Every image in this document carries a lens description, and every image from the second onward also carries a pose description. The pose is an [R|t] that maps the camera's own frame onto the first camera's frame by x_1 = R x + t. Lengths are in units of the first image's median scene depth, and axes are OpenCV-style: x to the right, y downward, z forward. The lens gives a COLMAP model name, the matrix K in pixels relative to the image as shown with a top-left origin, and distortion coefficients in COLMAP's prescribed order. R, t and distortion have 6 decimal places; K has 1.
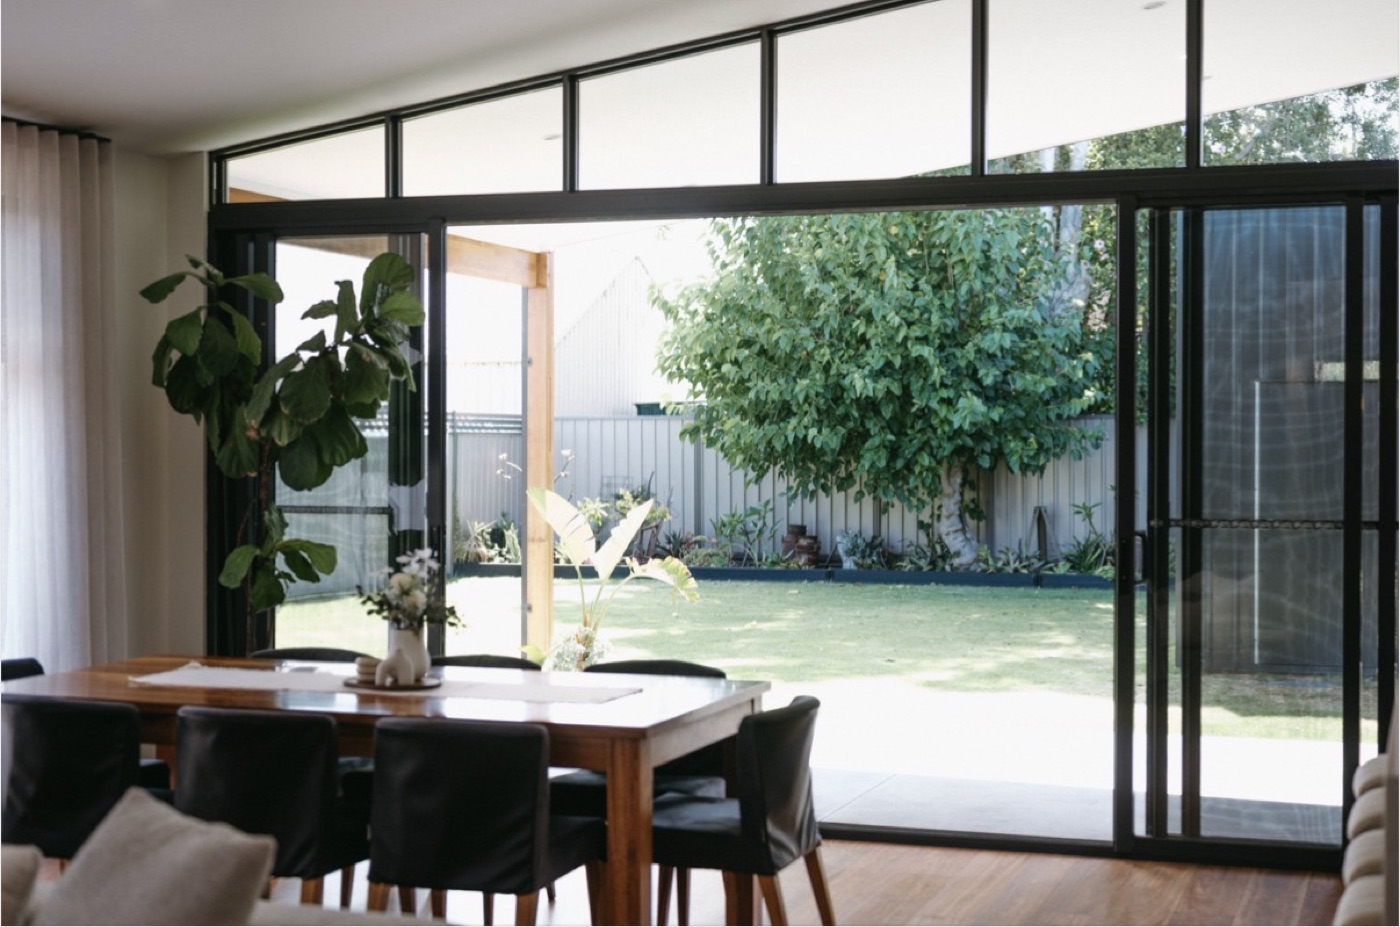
lens RADIAL K [[2195.5, 0, 698.2], [0, 2195.5, 461.6], [0, 0, 1]] dist [0.026279, 0.000000]
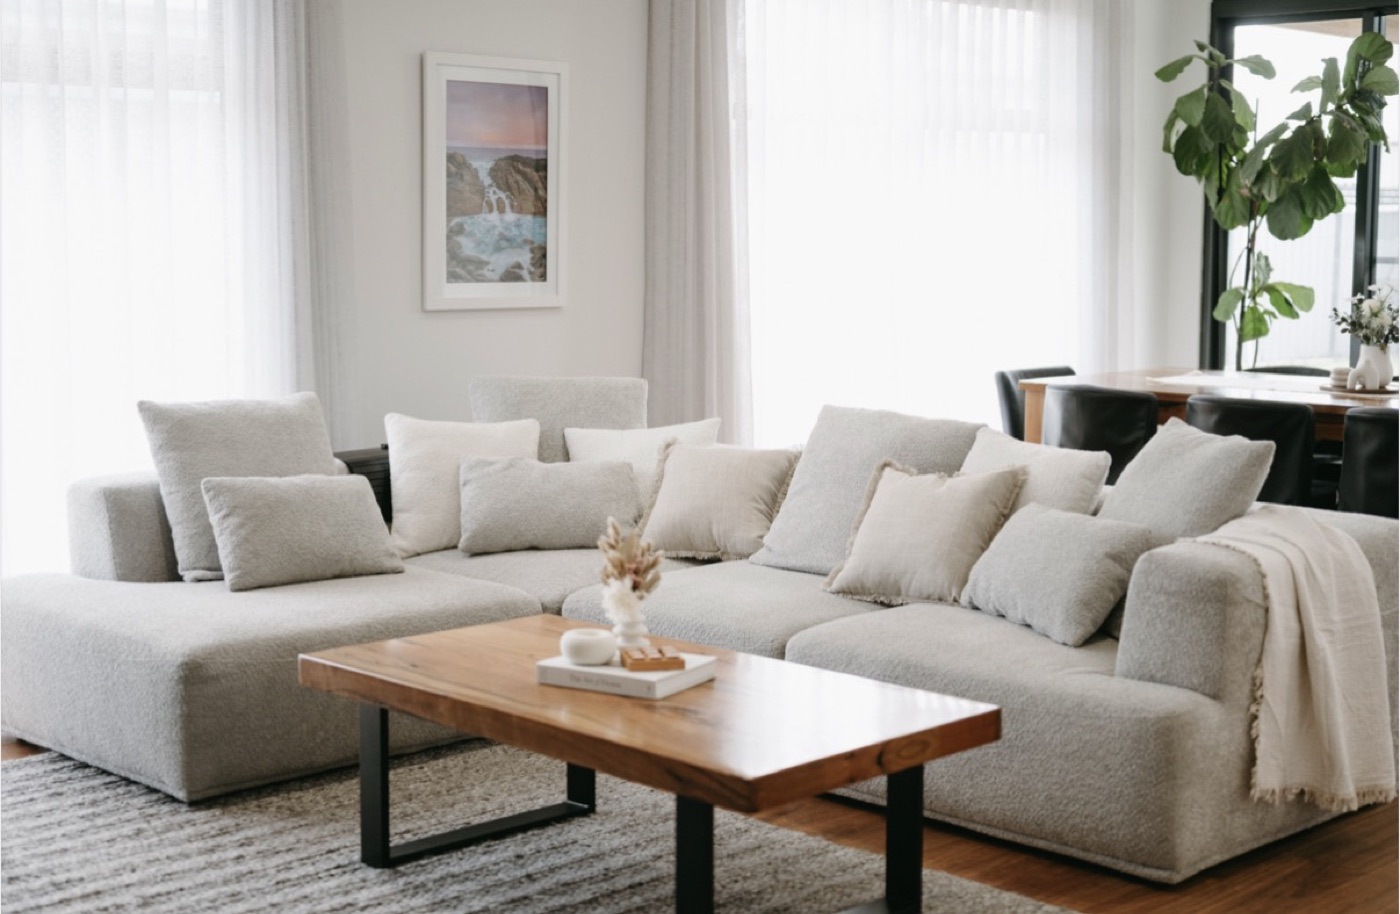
lens RADIAL K [[2142.3, 0, 700.2], [0, 2142.3, 452.5], [0, 0, 1]] dist [0.017823, 0.000000]
pose [[0.905557, 0.046253, -0.421696, 0.025068], [-0.005928, 0.995321, 0.096440, 0.017470], [0.424183, -0.084832, 0.901594, -0.178276]]
